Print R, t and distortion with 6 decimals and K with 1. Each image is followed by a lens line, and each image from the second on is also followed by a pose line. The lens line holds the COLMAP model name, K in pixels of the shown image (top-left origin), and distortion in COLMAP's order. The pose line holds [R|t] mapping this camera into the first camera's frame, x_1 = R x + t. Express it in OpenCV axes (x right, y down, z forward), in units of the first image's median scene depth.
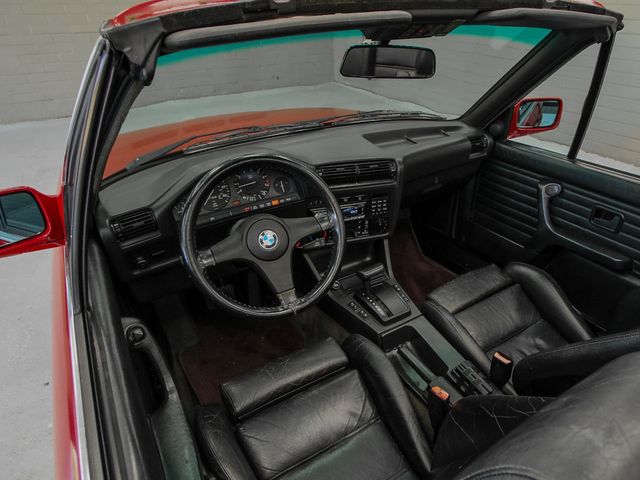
lens RADIAL K [[402.3, 0, 352.6], [0, 402.3, 261.2], [0, 0, 1]] dist [-0.023497, 0.006090]
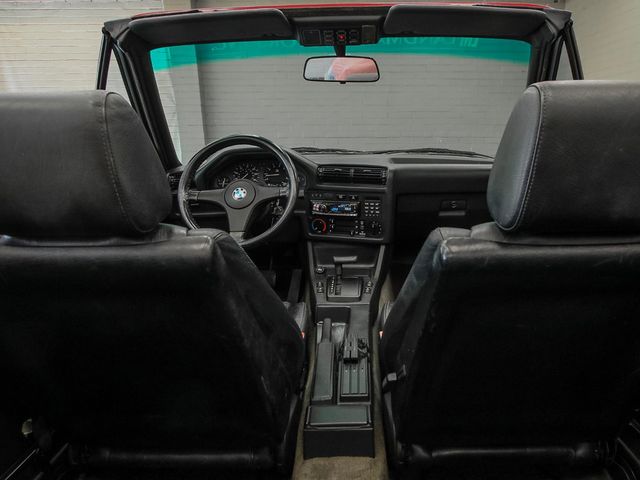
lens RADIAL K [[402.3, 0, 354.1], [0, 402.3, 257.4], [0, 0, 1]] dist [-0.023497, 0.006090]
pose [[0.838105, 0.145407, -0.525772, 0.655167], [-0.285682, 0.938076, -0.195956, 0.231218], [0.464721, 0.314435, 0.827747, 0.102941]]
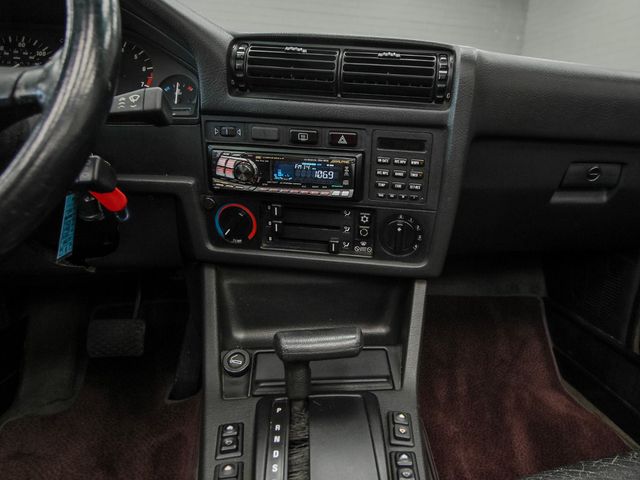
lens RADIAL K [[402.3, 0, 359.0], [0, 402.3, 239.8], [0, 0, 1]] dist [-0.023497, 0.006090]
pose [[0.908475, 0.145182, -0.391912, 0.193024], [-0.257126, 0.933412, -0.250255, 0.020079], [0.329483, 0.328121, 0.885312, 0.711312]]
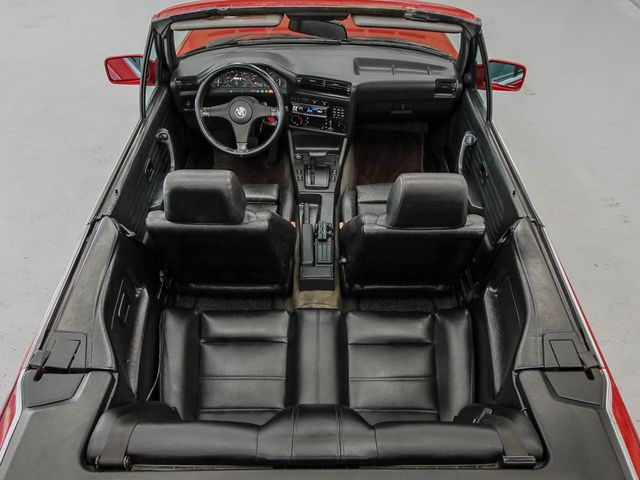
lens RADIAL K [[504.2, 0, 328.3], [0, 504.2, 269.9], [0, 0, 1]] dist [-0.024428, 0.003968]
pose [[0.845622, 0.398611, -0.355012, 0.939141], [-0.306177, 0.907014, 0.289105, -0.141942], [0.437241, -0.135777, 0.889036, -0.729045]]
